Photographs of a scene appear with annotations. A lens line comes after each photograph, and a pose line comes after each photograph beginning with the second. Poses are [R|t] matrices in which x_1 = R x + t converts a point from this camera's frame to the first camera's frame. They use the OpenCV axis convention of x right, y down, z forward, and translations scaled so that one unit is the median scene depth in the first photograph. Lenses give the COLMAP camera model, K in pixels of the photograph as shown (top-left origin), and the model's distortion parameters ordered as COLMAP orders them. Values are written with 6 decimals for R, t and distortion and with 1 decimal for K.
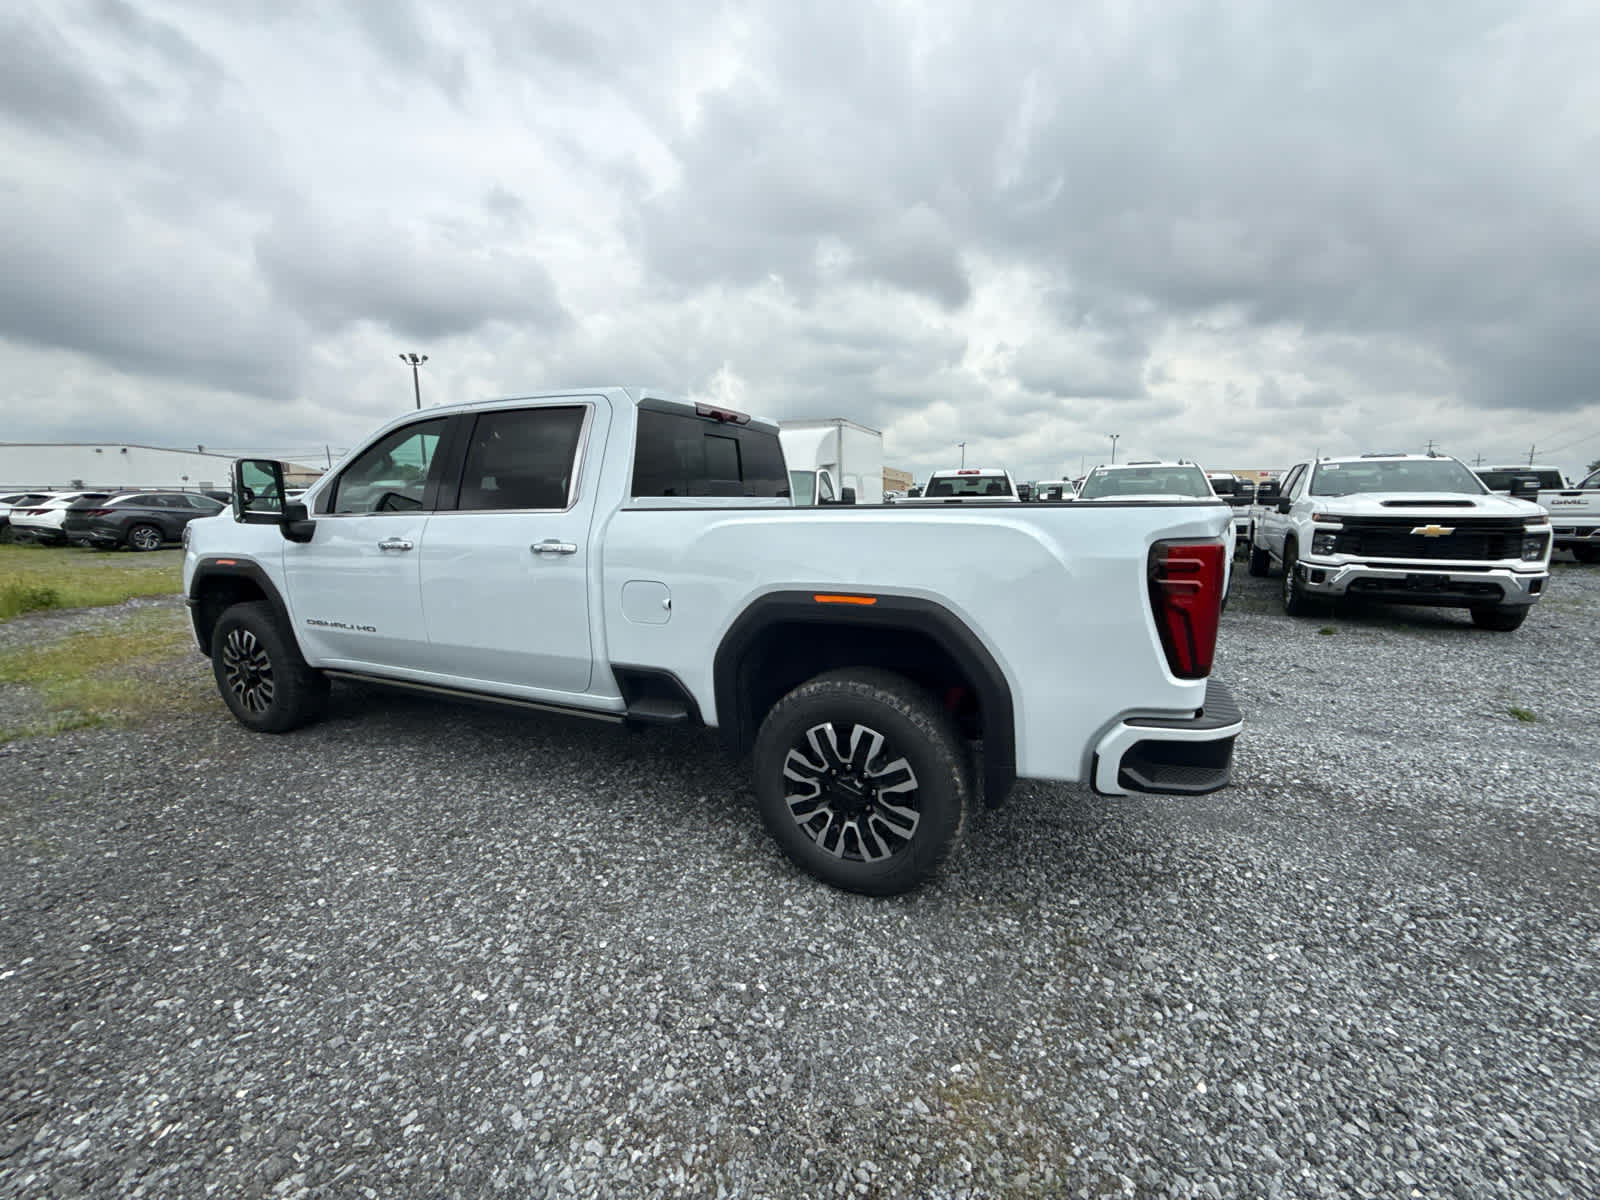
lens RADIAL K [[635.3, 0, 805.8], [0, 635.3, 595.8], [0, 0, 1]] dist [0.001305, -0.000492]
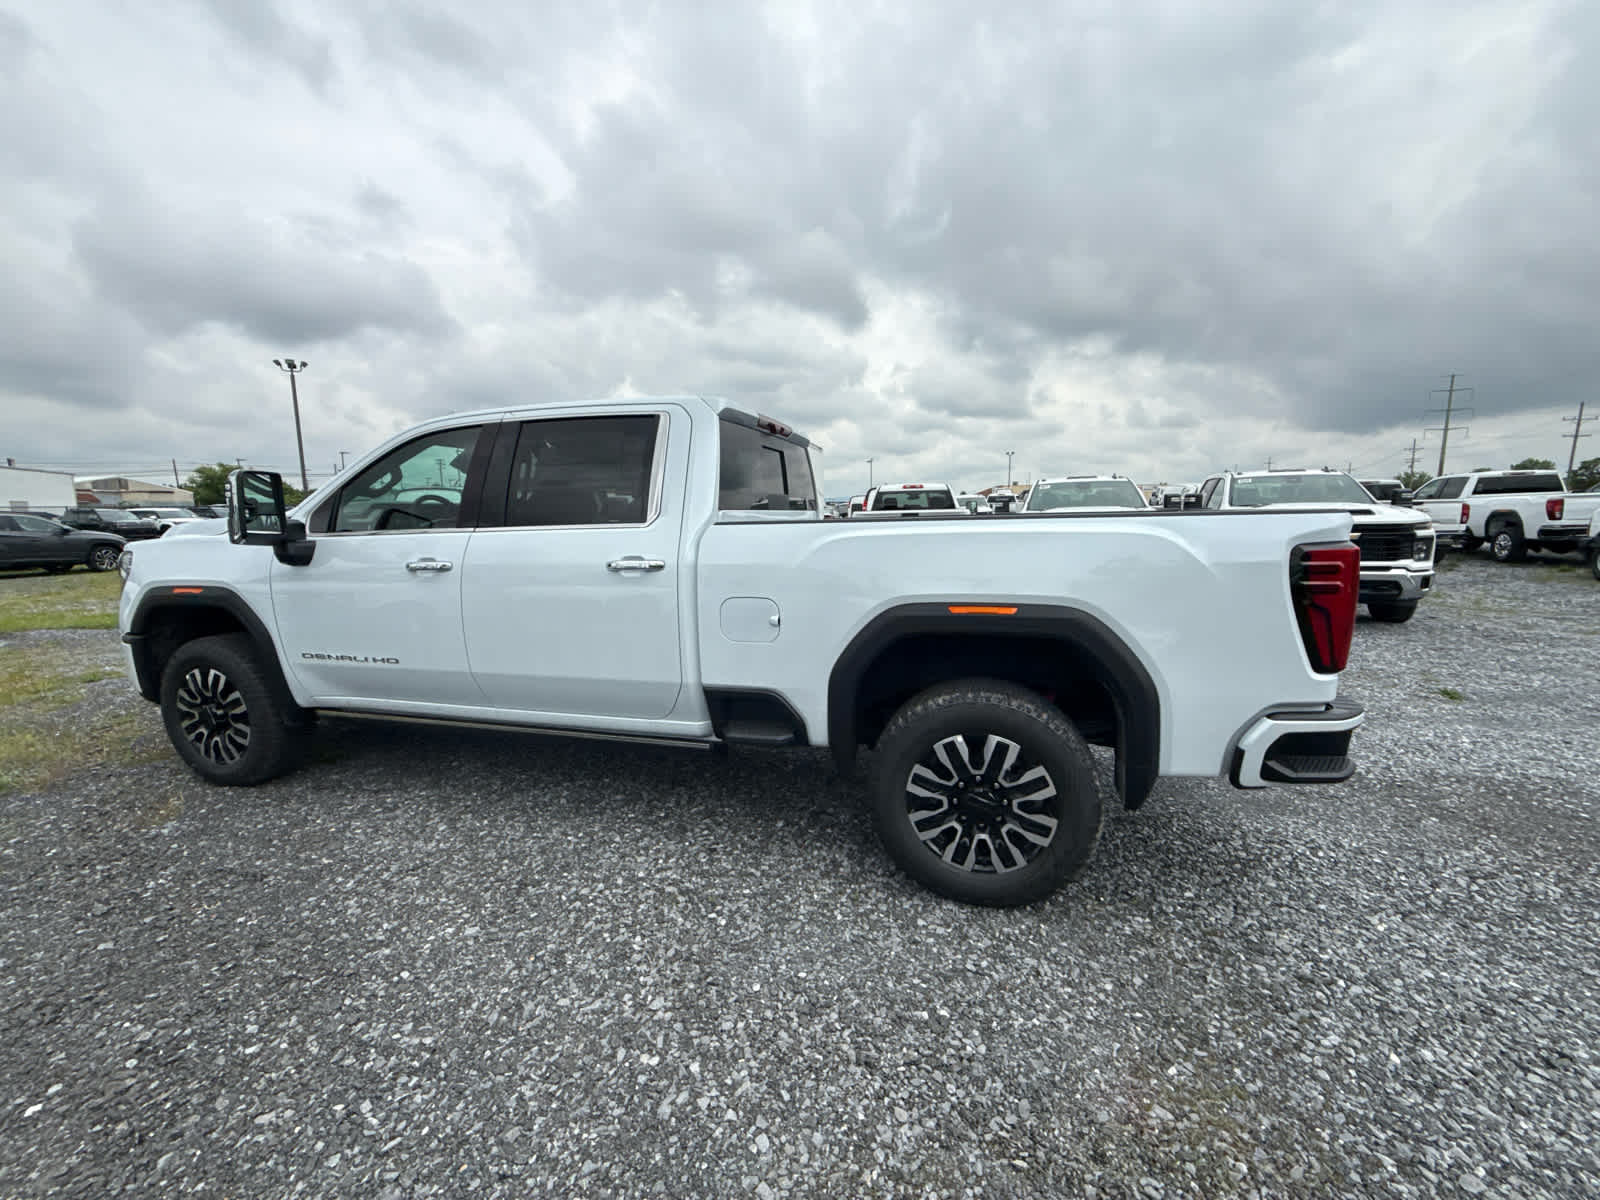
lens RADIAL K [[635.3, 0, 805.7], [0, 635.3, 597.1], [0, 0, 1]] dist [0.001305, -0.000492]
pose [[0.989655, -0.027451, 0.140819, -0.315600], [0.030581, 0.999330, -0.020112, -0.001179], [-0.140173, 0.024210, 0.989831, 0.047855]]
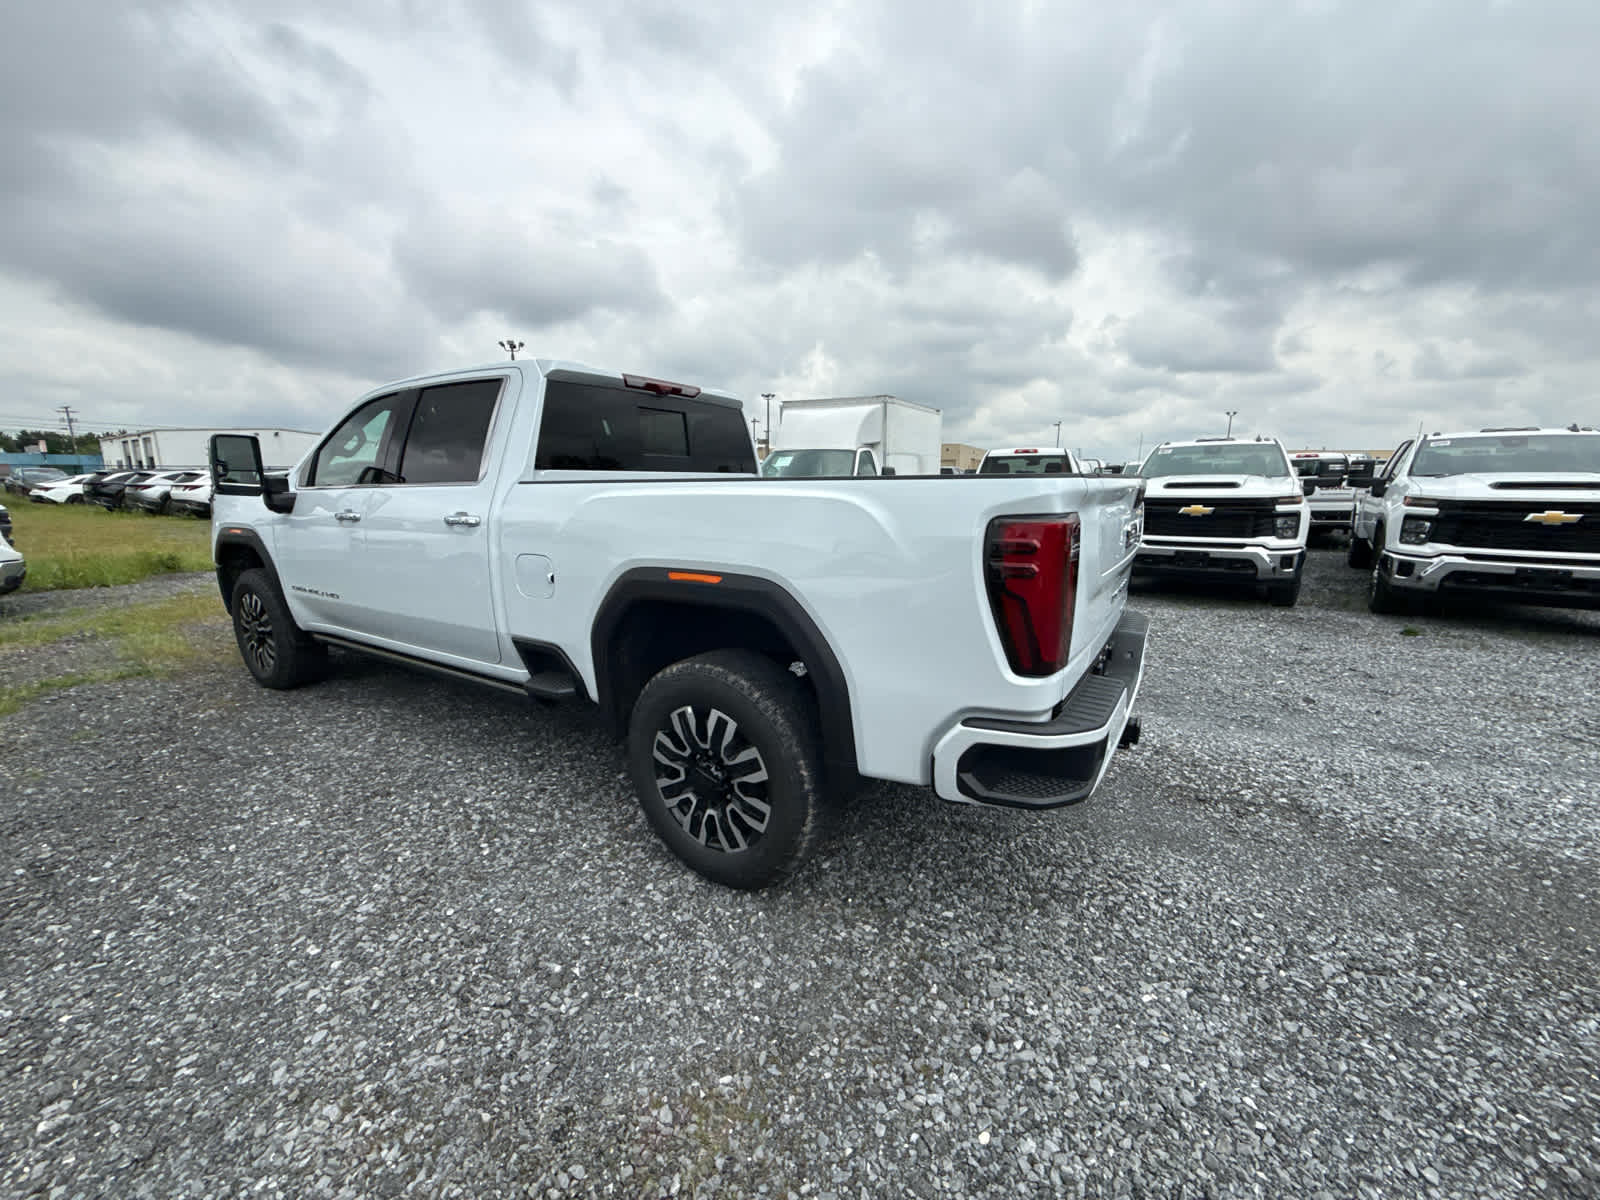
lens RADIAL K [[635.3, 0, 807.6], [0, 635.3, 593.8], [0, 0, 1]] dist [0.001305, -0.000492]
pose [[0.990755, 0.027550, -0.132840, 0.317146], [-0.024220, 0.999352, 0.026616, 0.001510], [0.133487, -0.023153, 0.990780, 0.074005]]
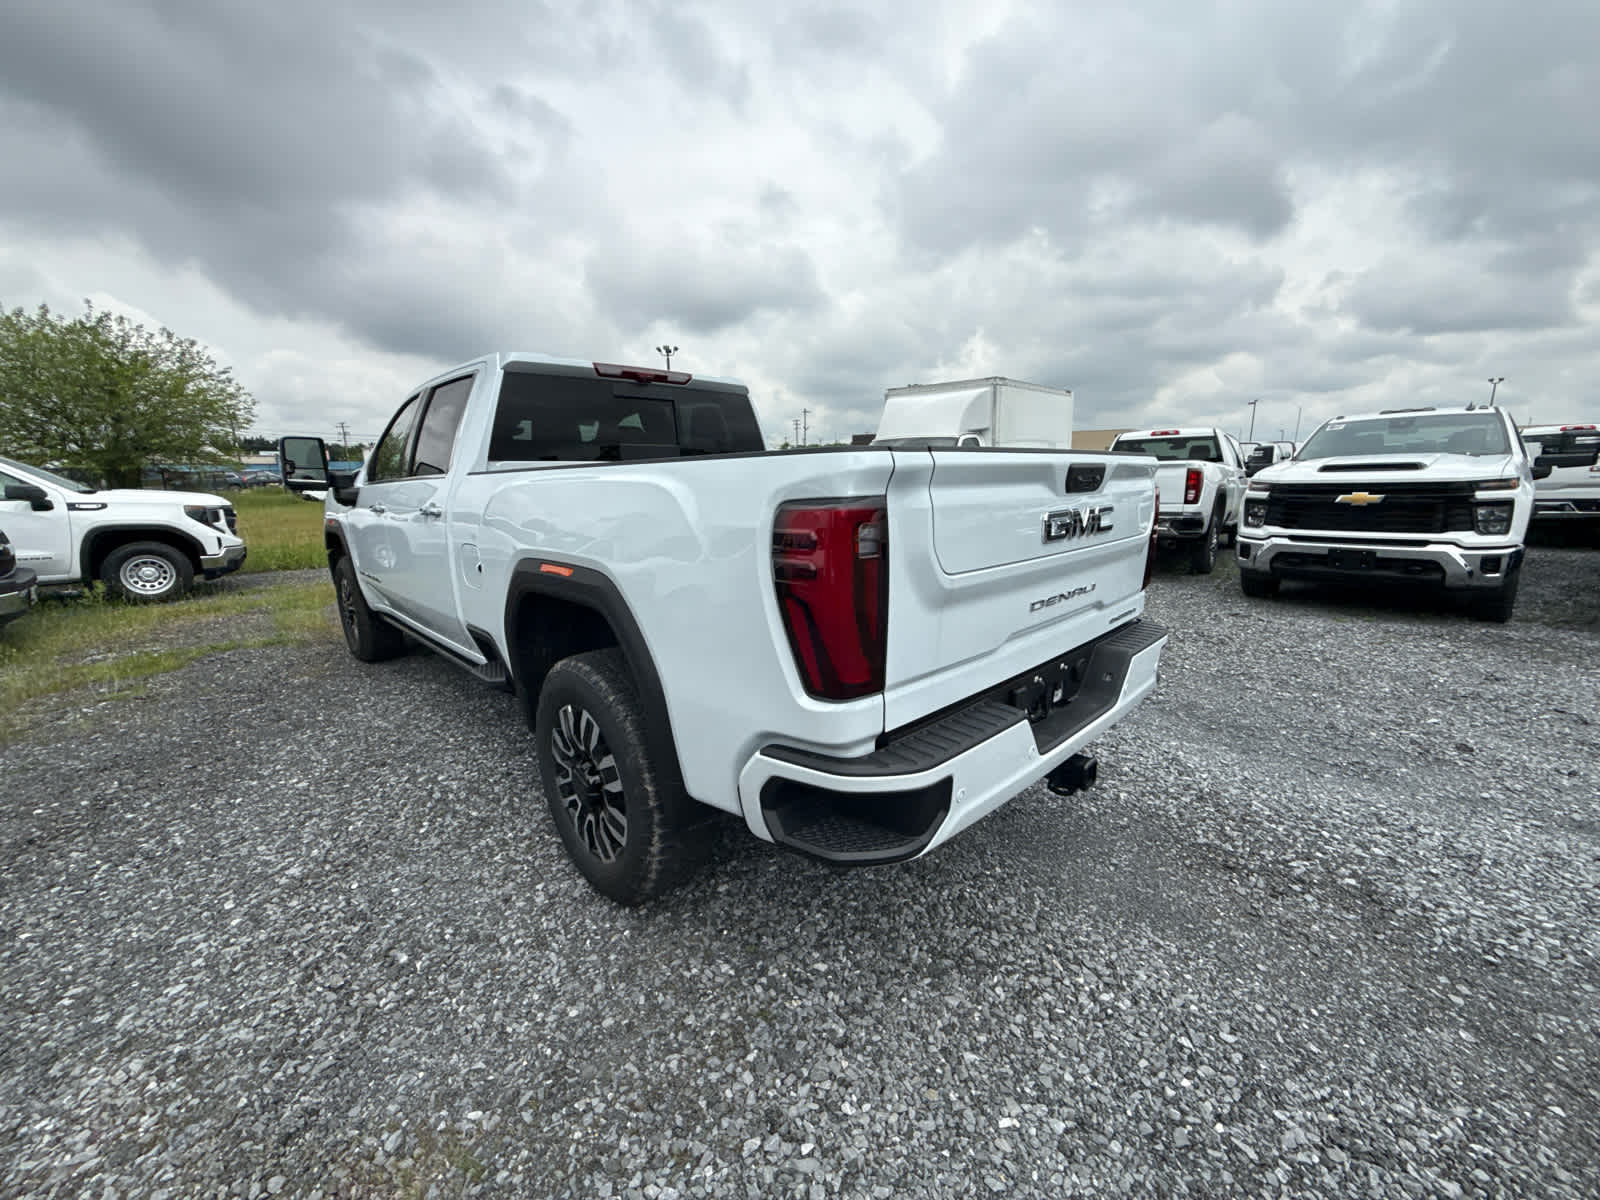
lens RADIAL K [[635.3, 0, 806.3], [0, 635.3, 592.2], [0, 0, 1]] dist [0.001305, -0.000492]
pose [[0.930636, 0.055517, -0.361711, 0.638374], [-0.042856, 0.998158, 0.042937, -0.013483], [0.363428, -0.024457, 0.931301, 0.261401]]
